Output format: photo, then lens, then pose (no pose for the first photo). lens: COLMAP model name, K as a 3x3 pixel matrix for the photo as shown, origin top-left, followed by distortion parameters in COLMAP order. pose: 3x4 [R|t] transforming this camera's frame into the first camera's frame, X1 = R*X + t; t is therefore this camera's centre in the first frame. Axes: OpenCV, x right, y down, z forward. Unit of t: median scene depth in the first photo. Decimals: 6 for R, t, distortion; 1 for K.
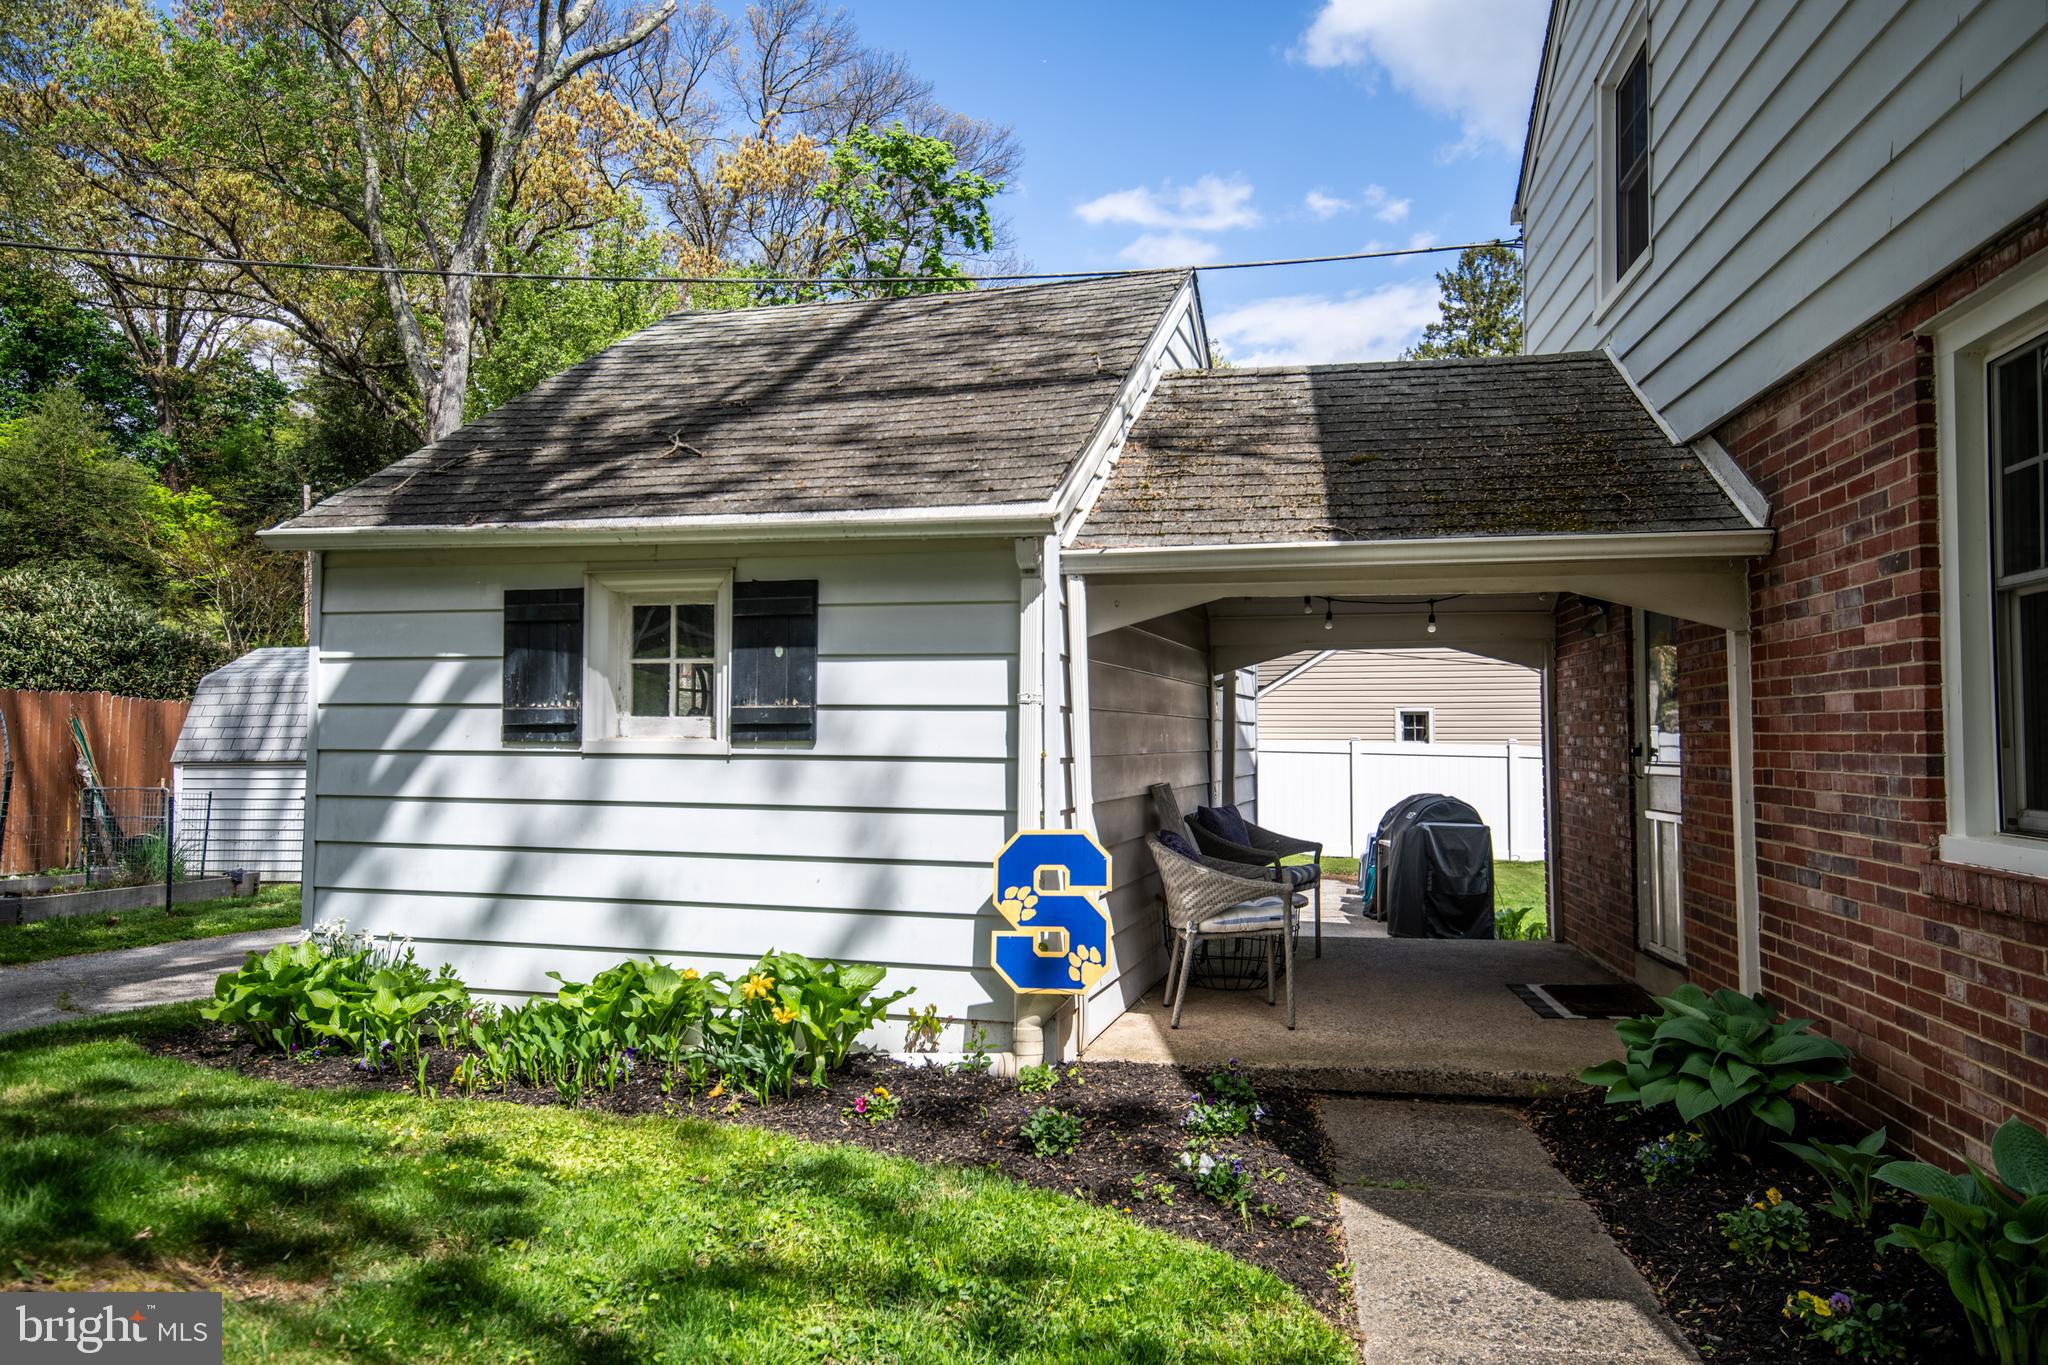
lens RADIAL K [[1413.5, 0, 1029.1], [0, 1413.5, 673.7], [0, 0, 1]] dist [0.028958, 0.002769]
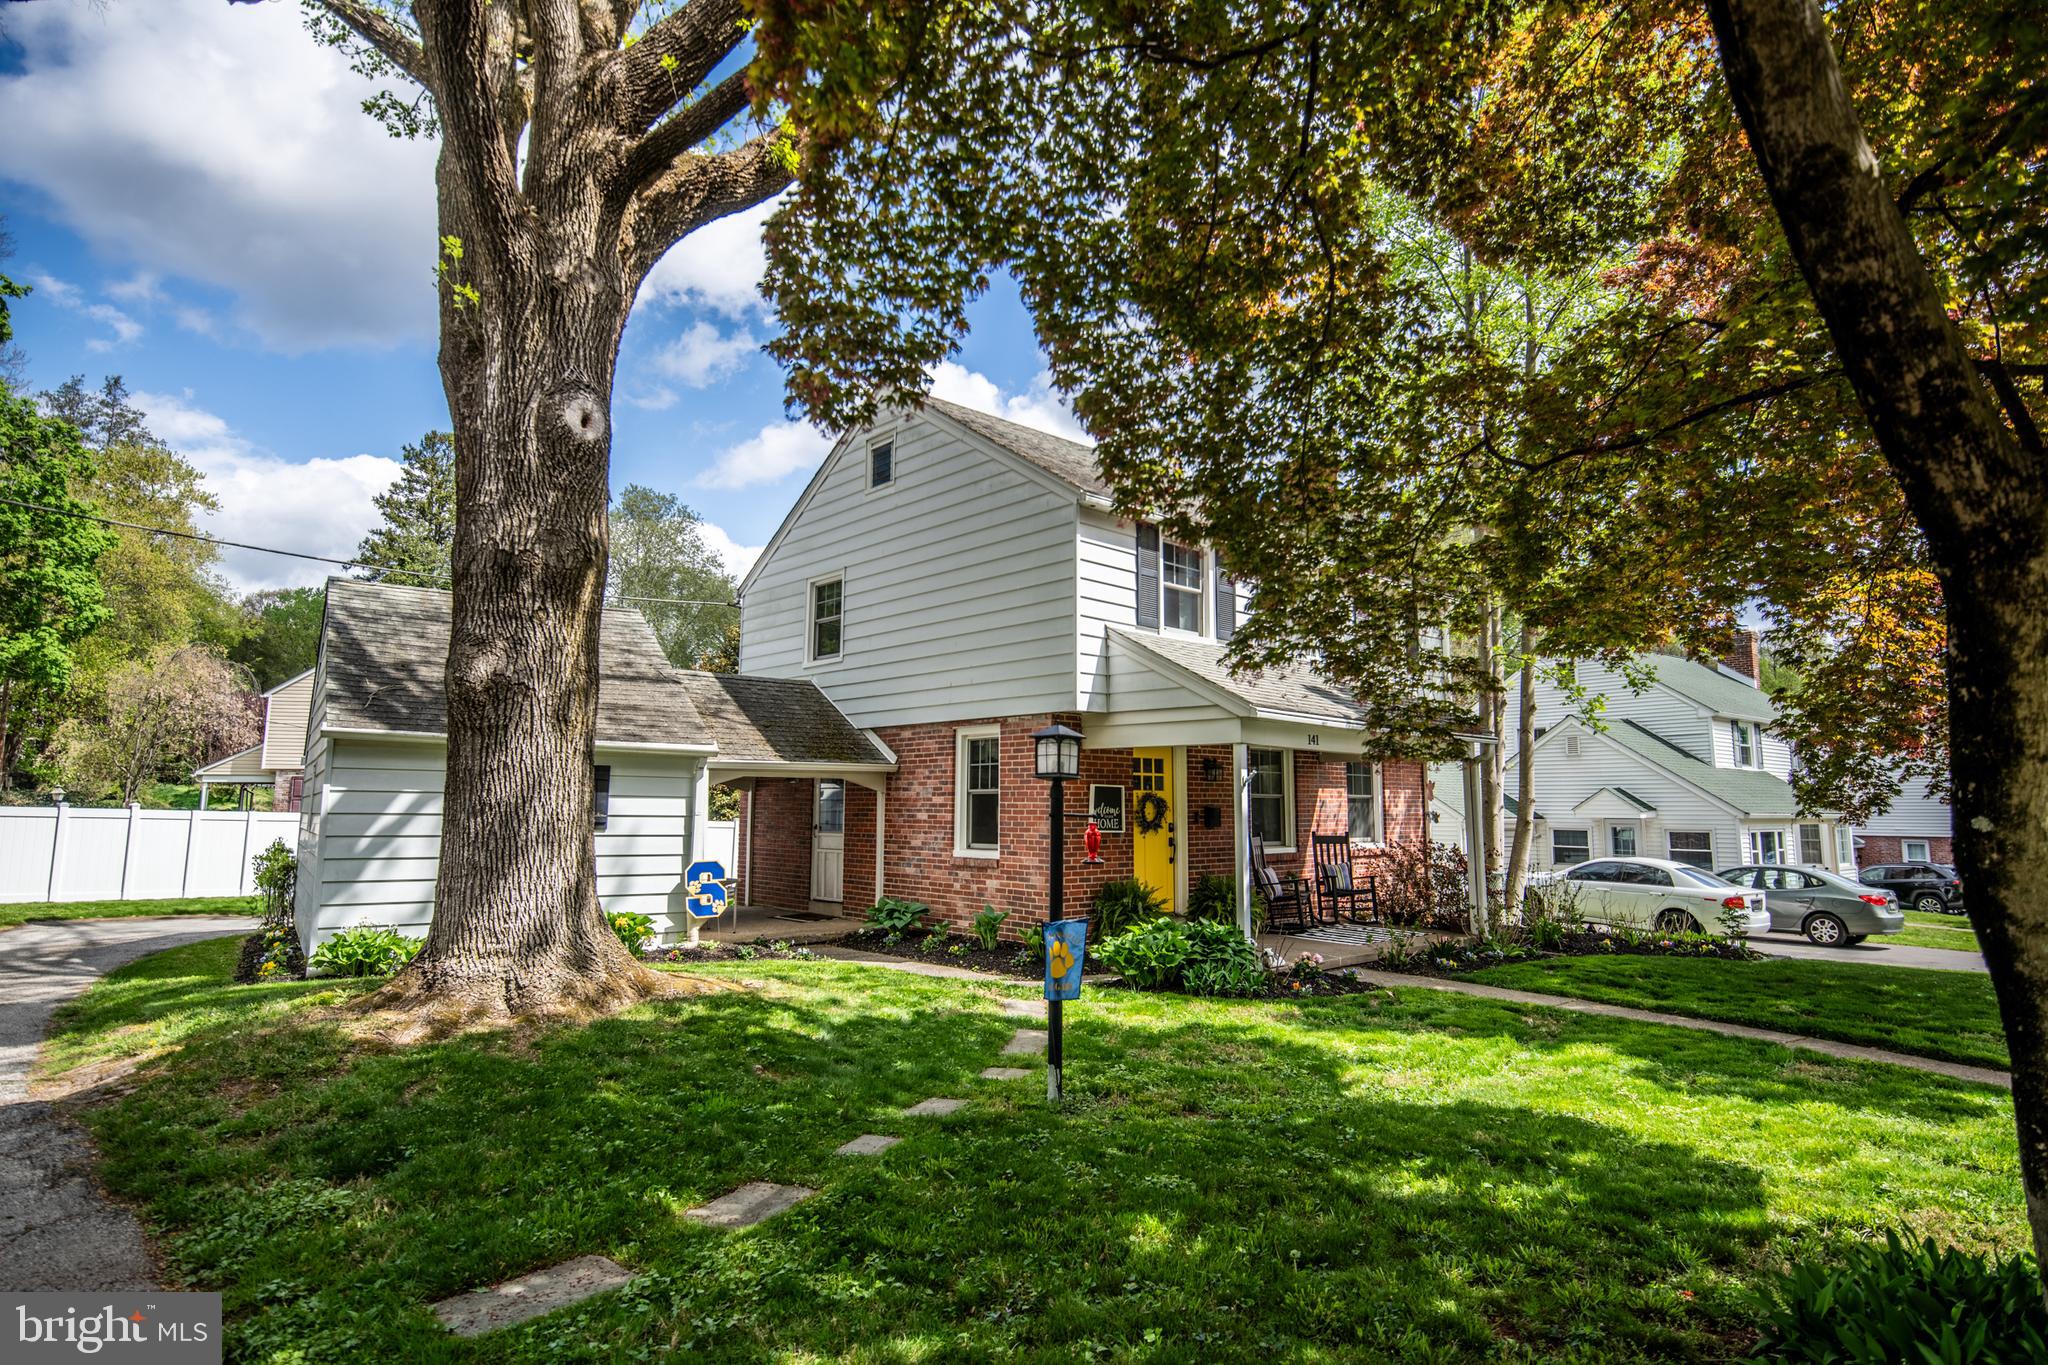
lens RADIAL K [[1093.4, 0, 1045.1], [0, 1093.4, 680.9], [0, 0, 1]] dist [0.002140, -0.001476]
pose [[0.619413, 0.091743, 0.779687, -1.603727], [-0.041519, 0.995587, -0.084162, -0.112820], [-0.783967, 0.019759, 0.620488, -1.111038]]
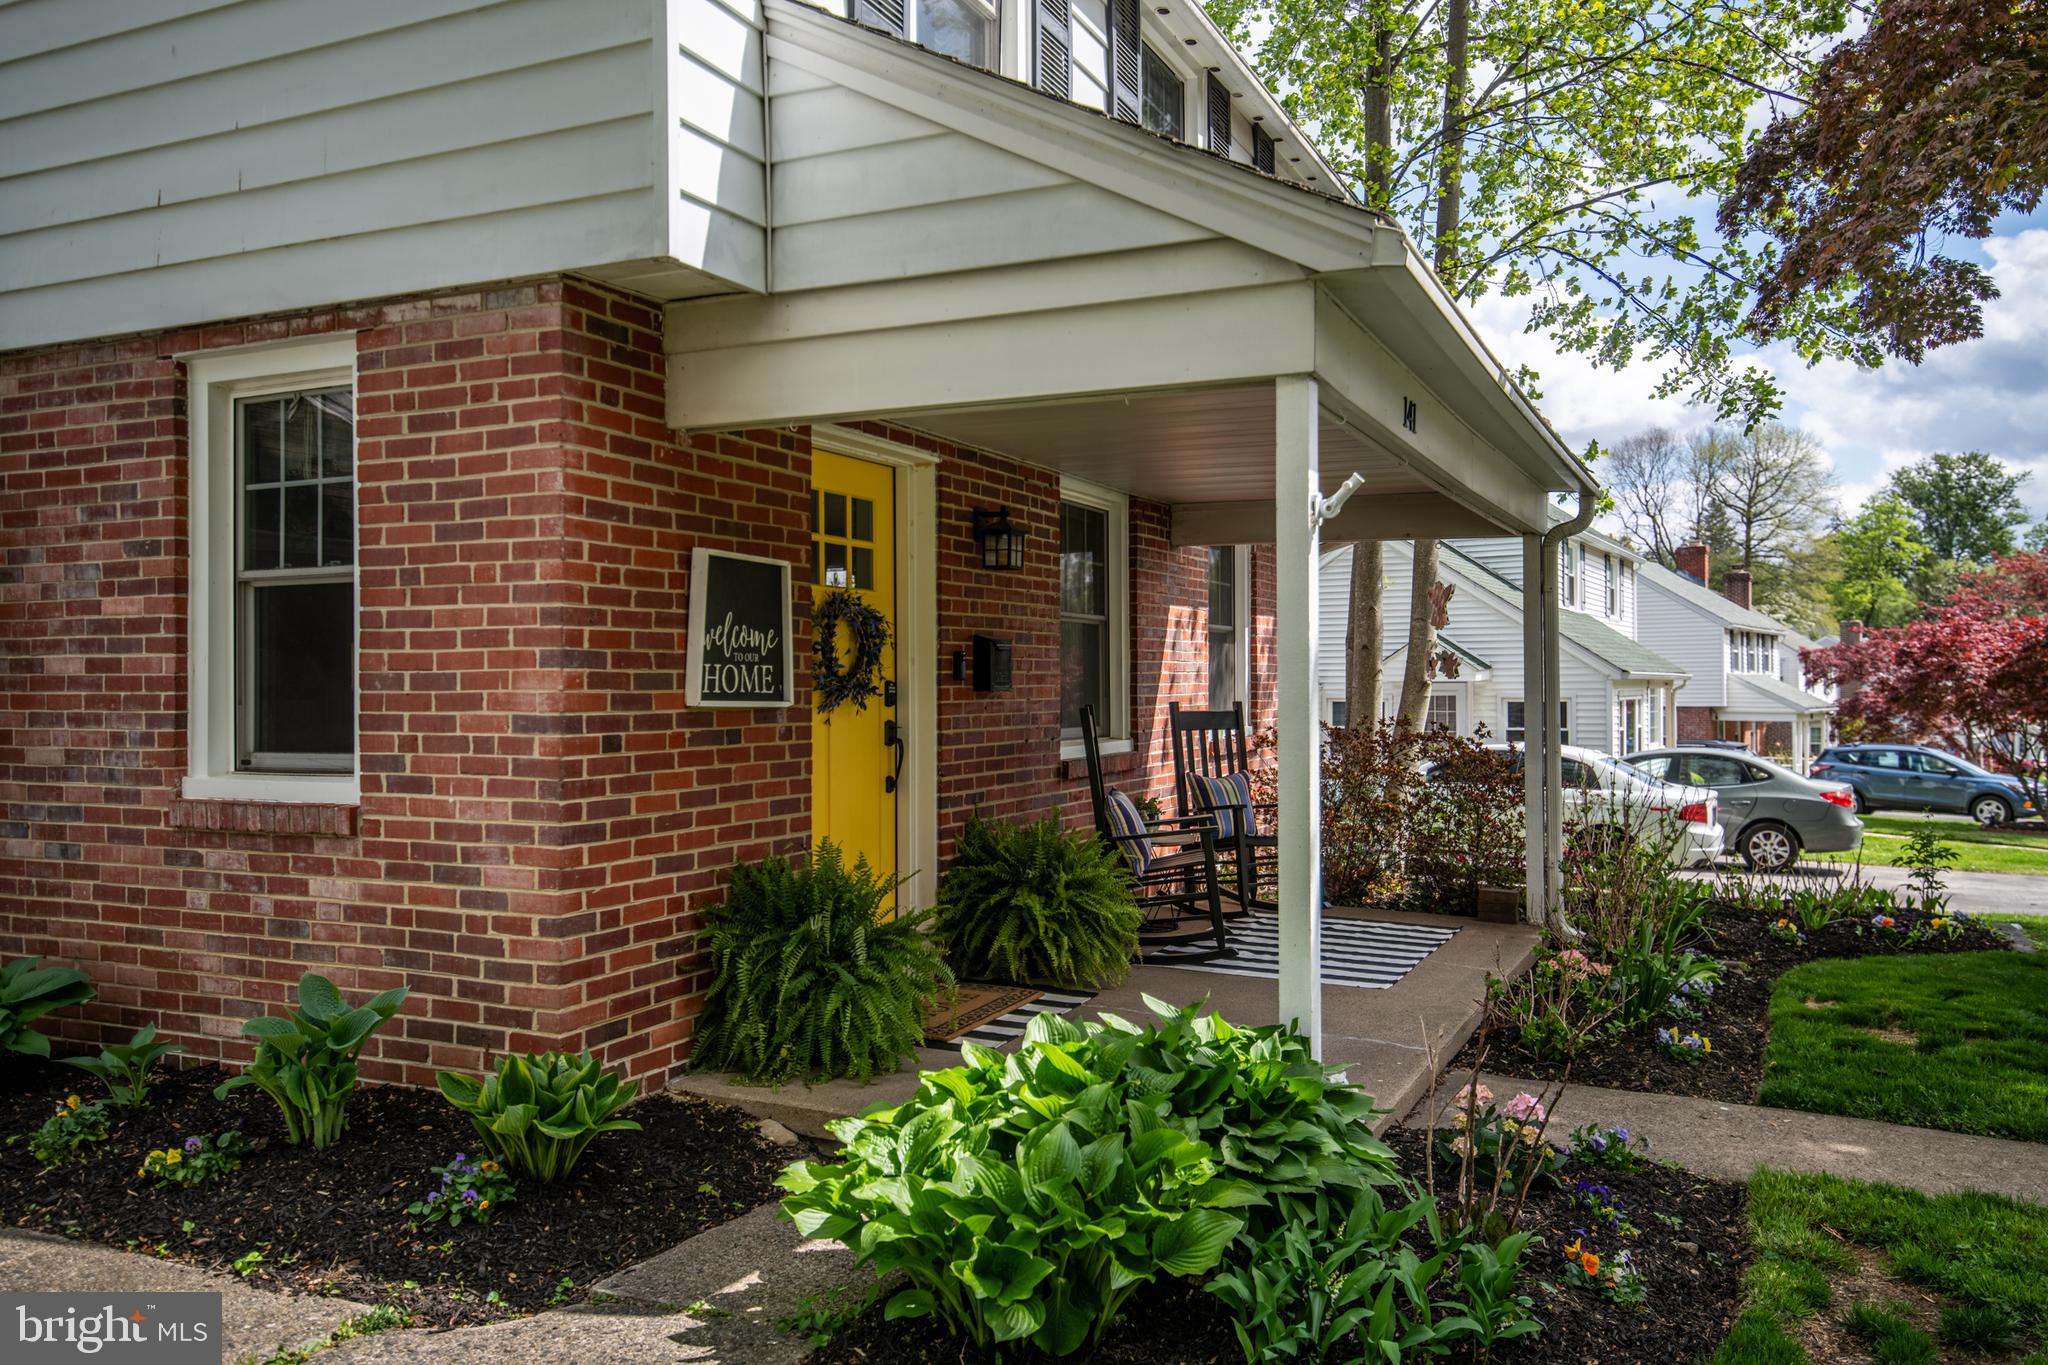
lens RADIAL K [[1510.1, 0, 1062.9], [0, 1510.1, 674.6], [0, 0, 1]] dist [0.032282, -0.000047]
pose [[0.277711, 0.004101, 0.960656, -0.374398], [-0.040589, 0.999148, 0.007468, -0.013548], [-0.959807, -0.041066, 0.277641, -0.068794]]
